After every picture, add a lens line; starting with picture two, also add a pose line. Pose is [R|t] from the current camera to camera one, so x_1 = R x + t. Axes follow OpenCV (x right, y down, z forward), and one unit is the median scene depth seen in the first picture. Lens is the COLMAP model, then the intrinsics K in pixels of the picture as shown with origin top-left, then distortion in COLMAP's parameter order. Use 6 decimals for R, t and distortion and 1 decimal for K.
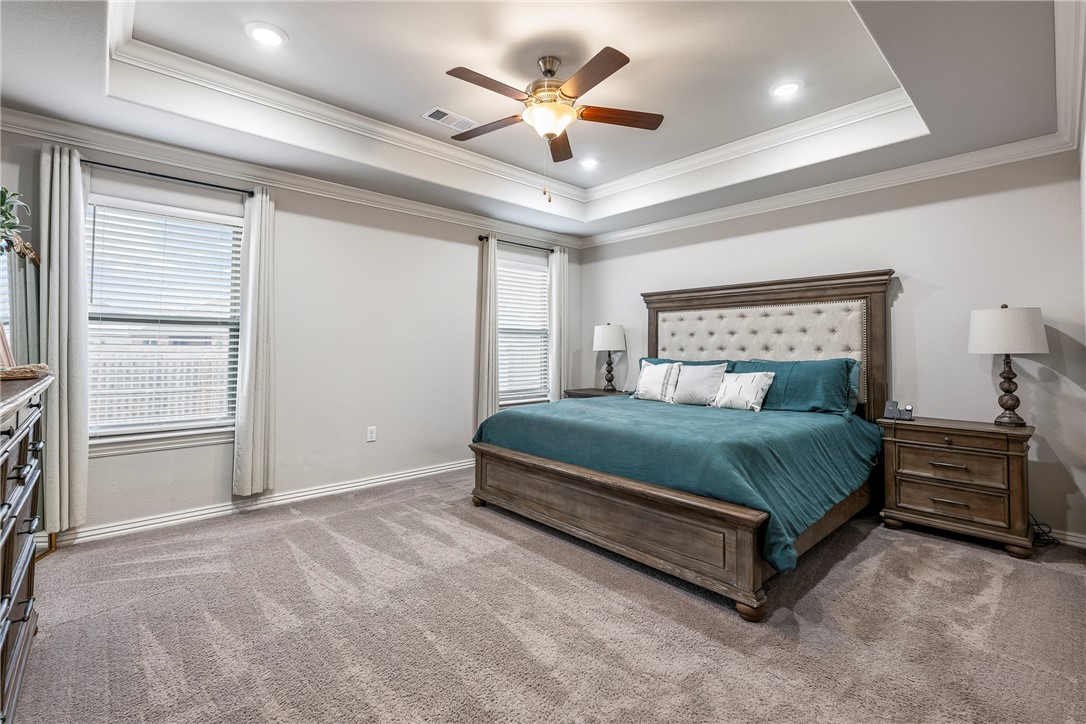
lens RADIAL K [[484.6, 0, 543.0], [0, 484.6, 362.0], [0, 0, 1]] dist [0.000329, -0.000017]
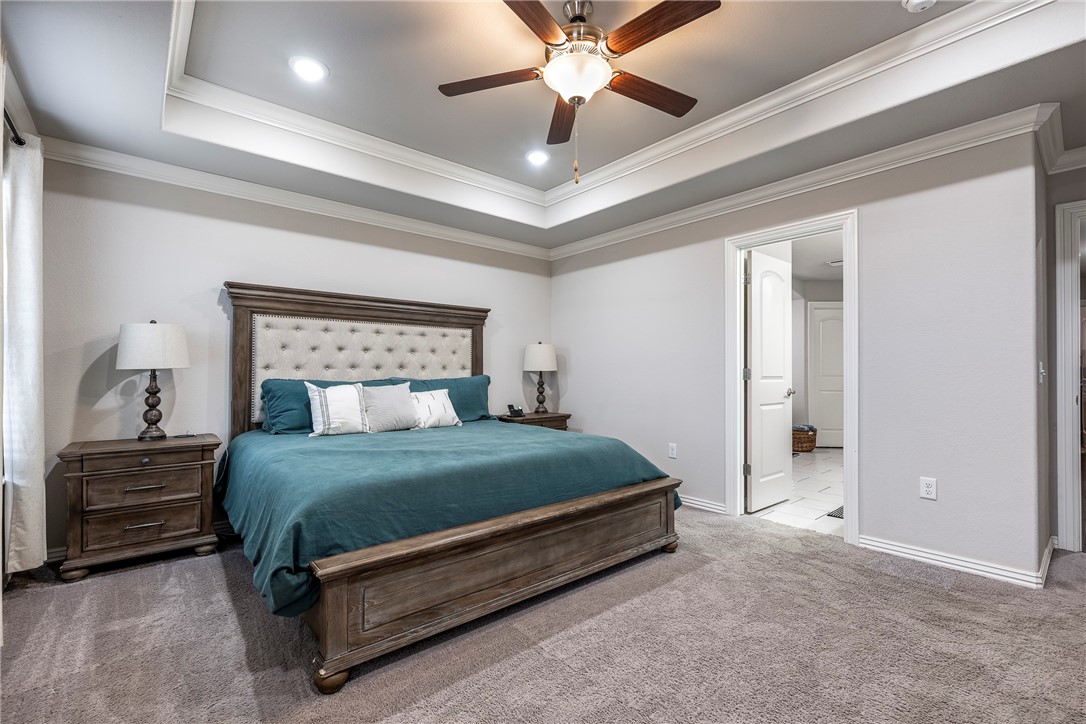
lens RADIAL K [[482.5, 0, 562.0], [0, 482.5, 360.5], [0, 0, 1]] dist [0.028714, 0.000045]
pose [[0.017134, 0.014982, 0.999741, -0.576215], [0.020530, 0.999672, -0.015333, -0.019974], [-0.999642, 0.020787, 0.016821, 0.700711]]
